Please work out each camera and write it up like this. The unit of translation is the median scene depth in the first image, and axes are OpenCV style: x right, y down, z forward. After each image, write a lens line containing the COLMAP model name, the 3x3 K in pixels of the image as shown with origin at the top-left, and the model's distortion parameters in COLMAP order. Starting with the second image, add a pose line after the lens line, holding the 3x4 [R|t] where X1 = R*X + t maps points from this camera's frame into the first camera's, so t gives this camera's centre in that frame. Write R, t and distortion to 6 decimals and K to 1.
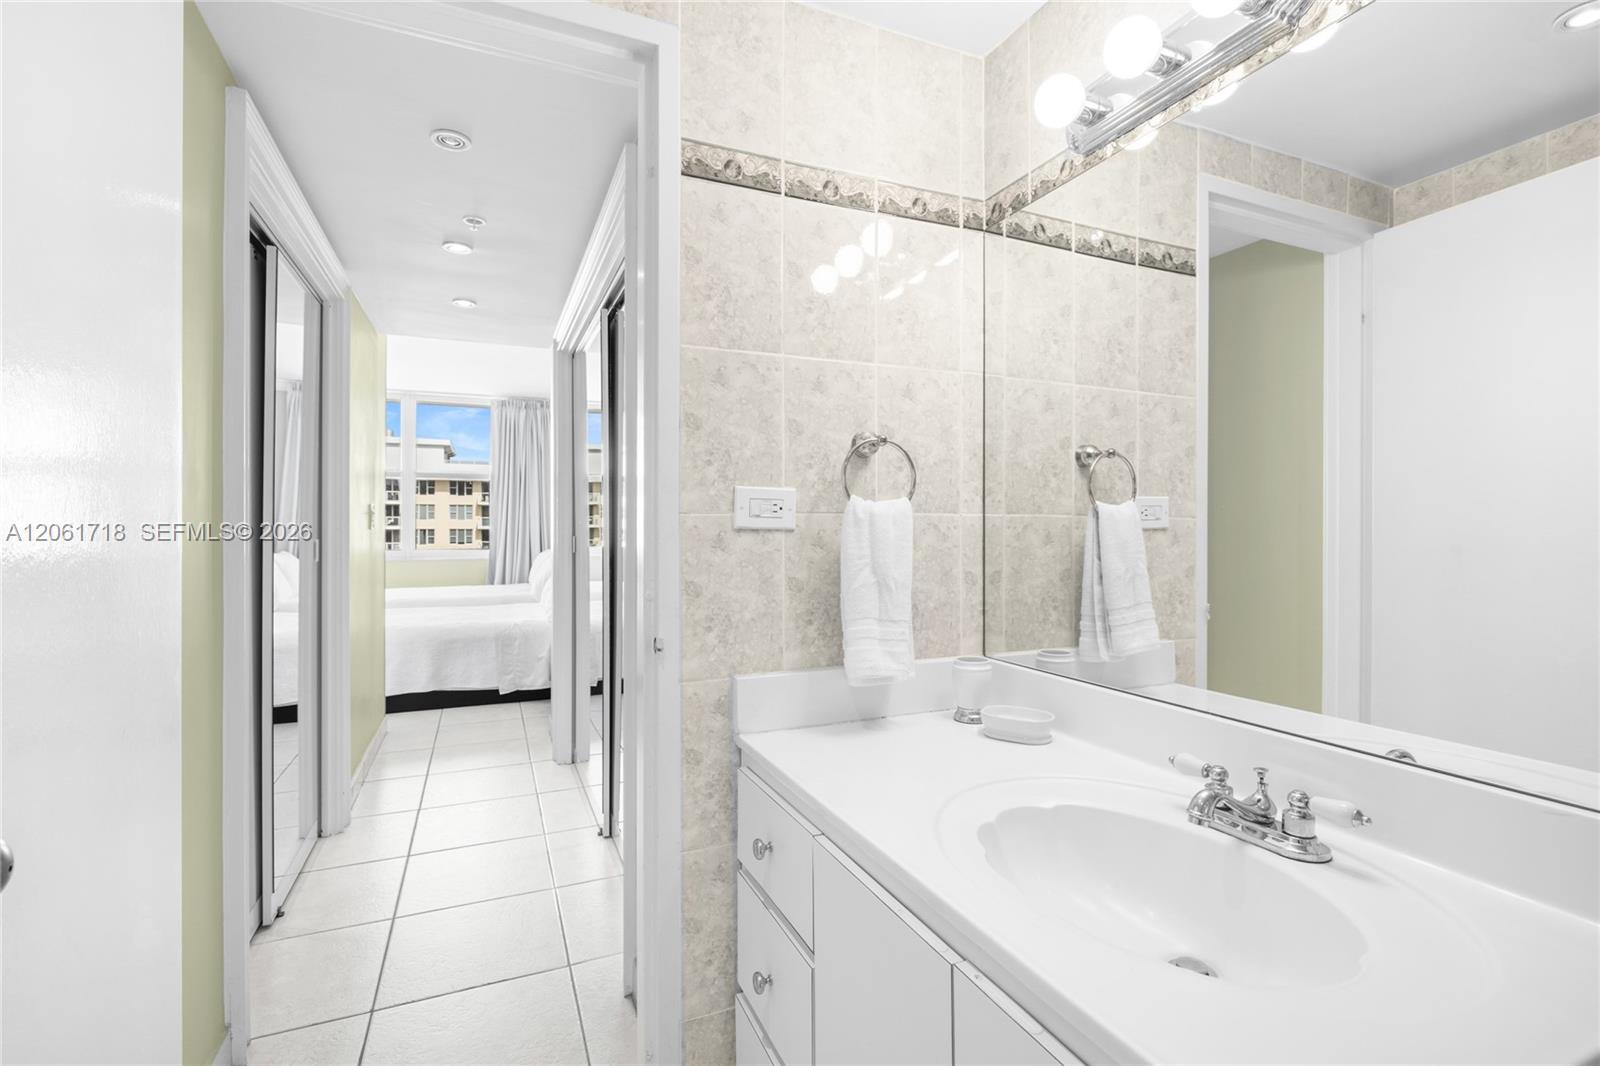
lens RADIAL K [[715.1, 0, 796.6], [0, 715.1, 522.1], [0, 0, 1]] dist [-0.004826, -0.000886]
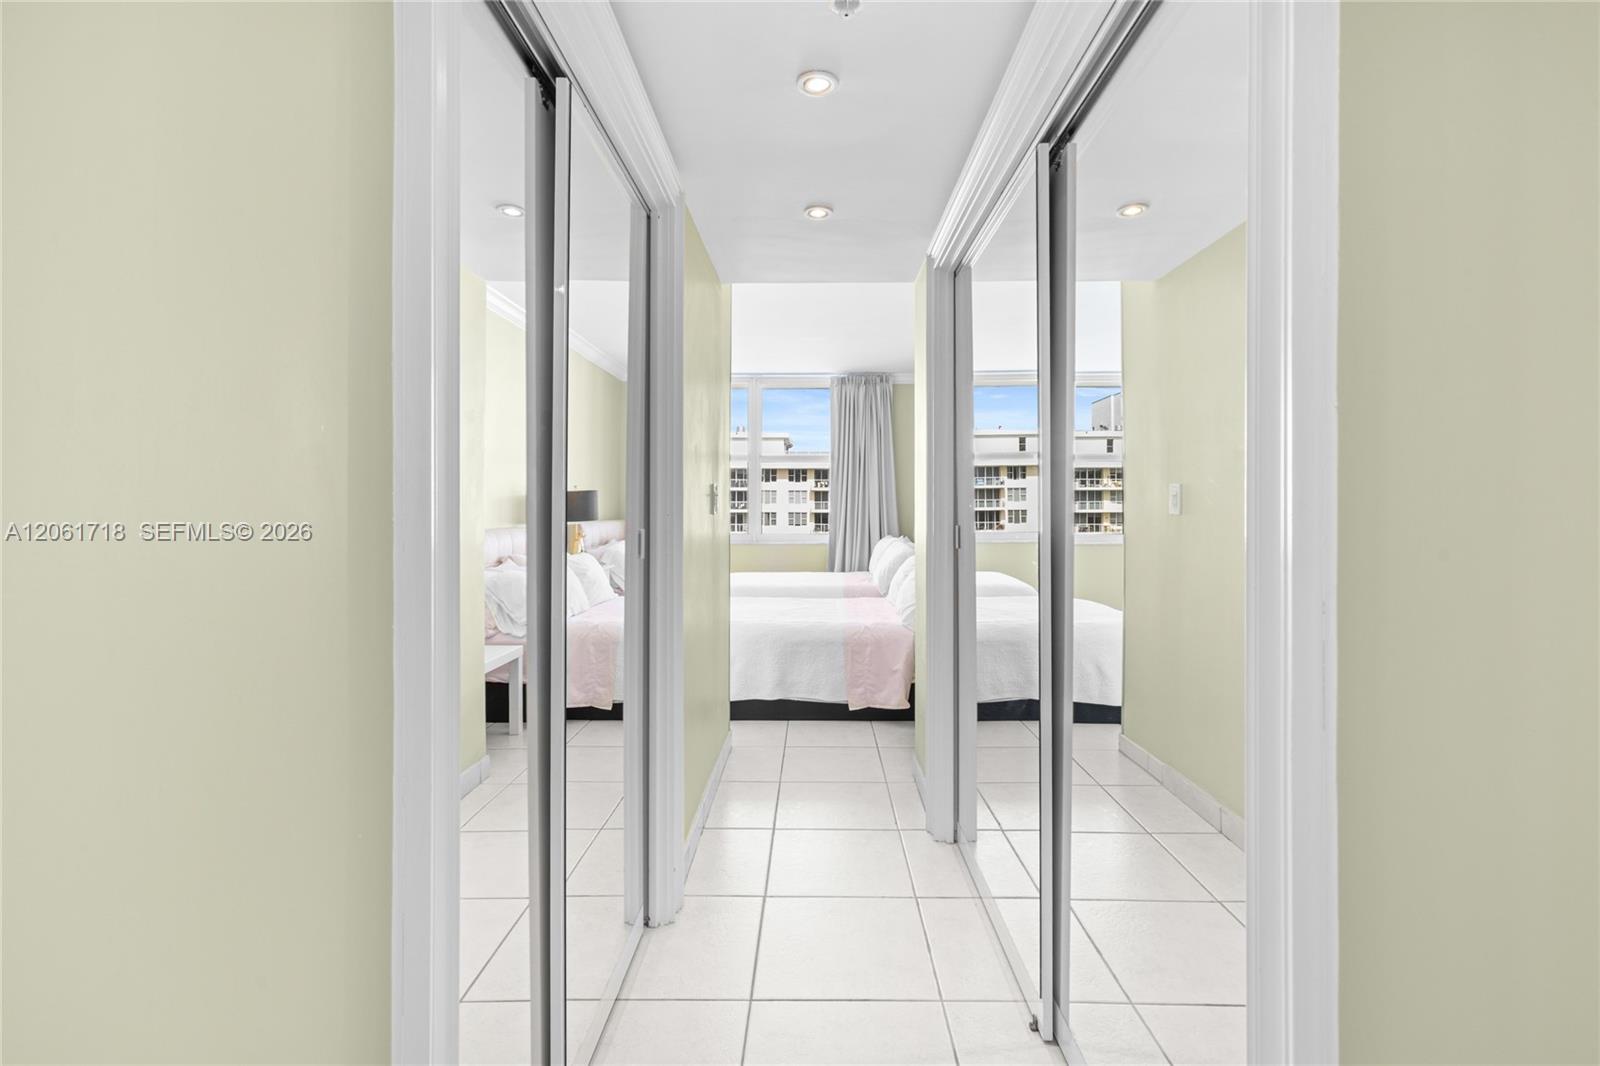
lens RADIAL K [[715.1, 0, 793.1], [0, 715.1, 516.7], [0, 0, 1]] dist [-0.004826, -0.000886]
pose [[0.902353, 0.006348, -0.430951, -0.144682], [-0.000012, 0.999892, 0.014703, 0.000397], [0.430998, -0.013262, 0.902255, 0.271940]]
